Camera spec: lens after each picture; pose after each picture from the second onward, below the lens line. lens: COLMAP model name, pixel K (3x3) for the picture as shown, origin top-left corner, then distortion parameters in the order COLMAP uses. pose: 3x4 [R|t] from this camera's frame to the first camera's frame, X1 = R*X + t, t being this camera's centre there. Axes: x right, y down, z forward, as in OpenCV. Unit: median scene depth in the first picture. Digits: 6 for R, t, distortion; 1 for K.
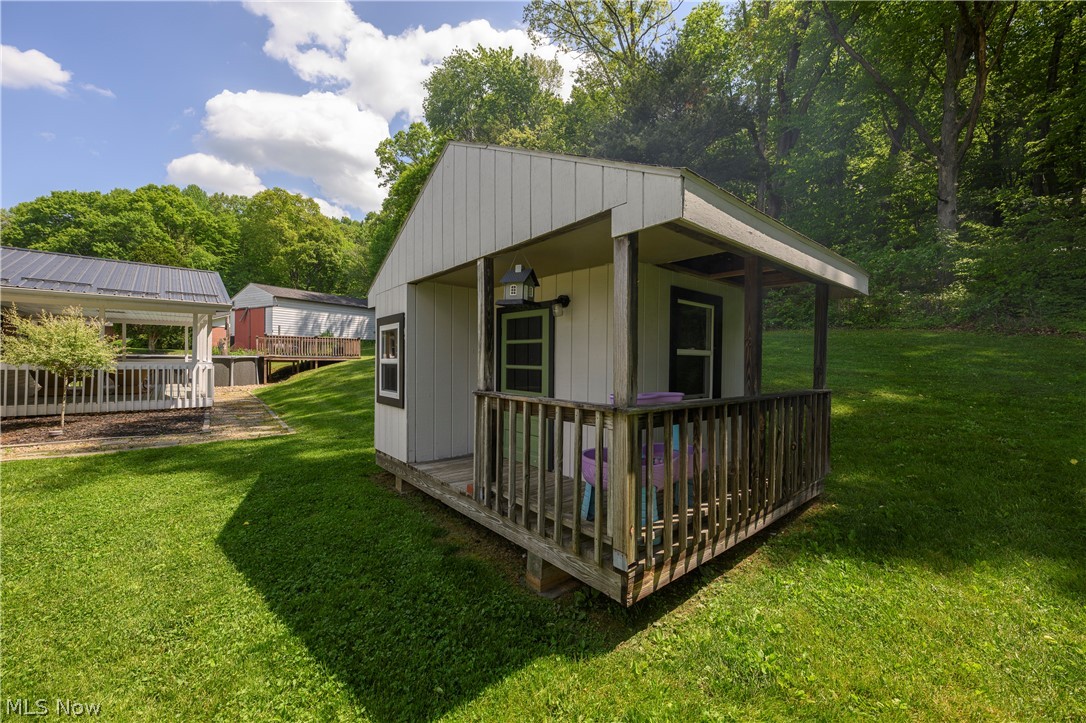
lens RADIAL K [[429.5, 0, 541.8], [0, 429.5, 361.5], [0, 0, 1]] dist [-0.000254, -0.001007]
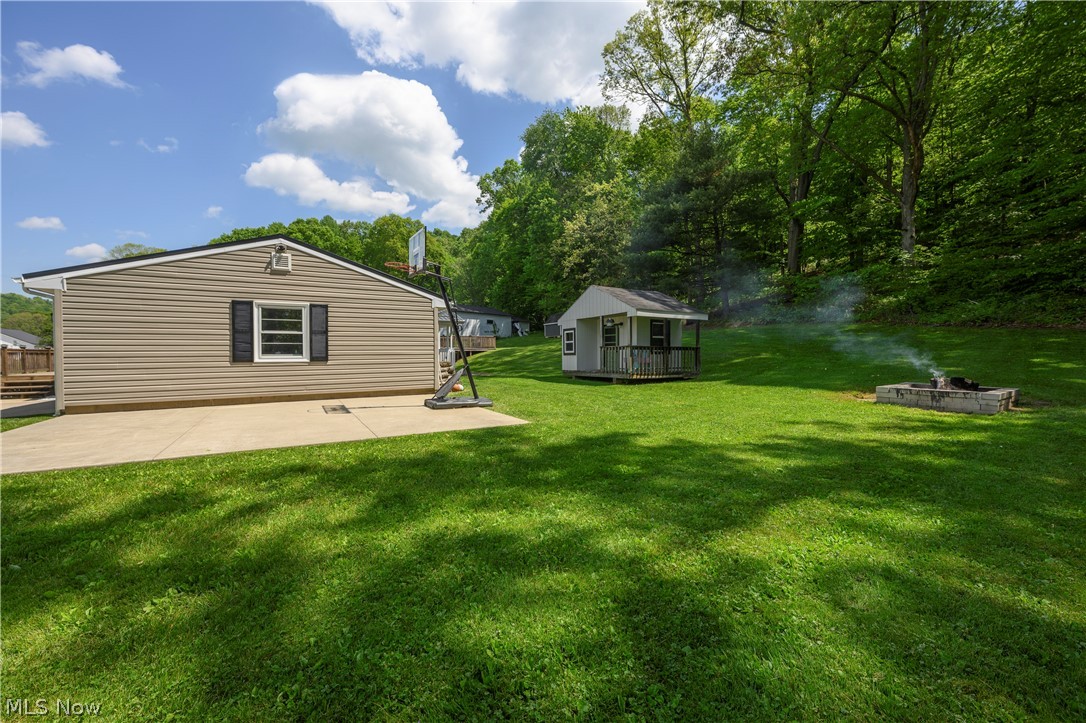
lens RADIAL K [[429.5, 0, 533.6], [0, 429.5, 361.3], [0, 0, 1]] dist [-0.000254, -0.001007]
pose [[0.981794, -0.011688, -0.189591, 0.000434], [0.013647, 0.999866, 0.009029, 0.009762], [0.189460, -0.011452, 0.981822, -0.196907]]
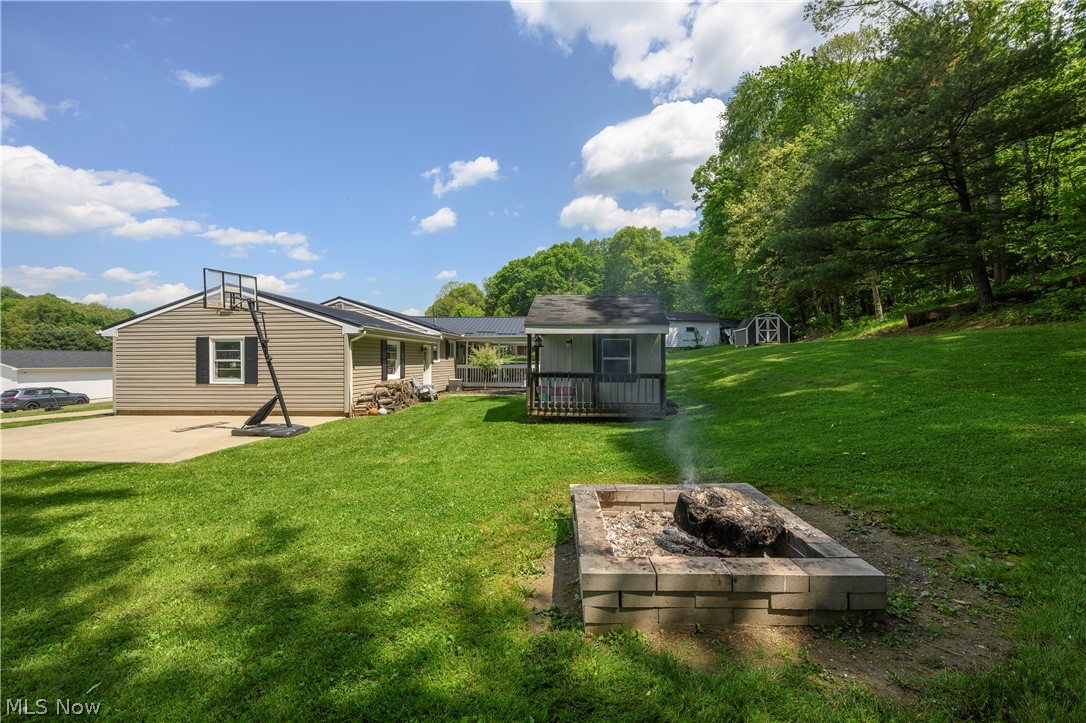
lens RADIAL K [[429.5, 0, 534.1], [0, 429.5, 356.1], [0, 0, 1]] dist [-0.000254, -0.001007]
pose [[0.691577, -0.021394, -0.721986, 0.137844], [0.004143, 0.999662, -0.025654, 0.002168], [0.722291, 0.014750, 0.691432, -0.081892]]
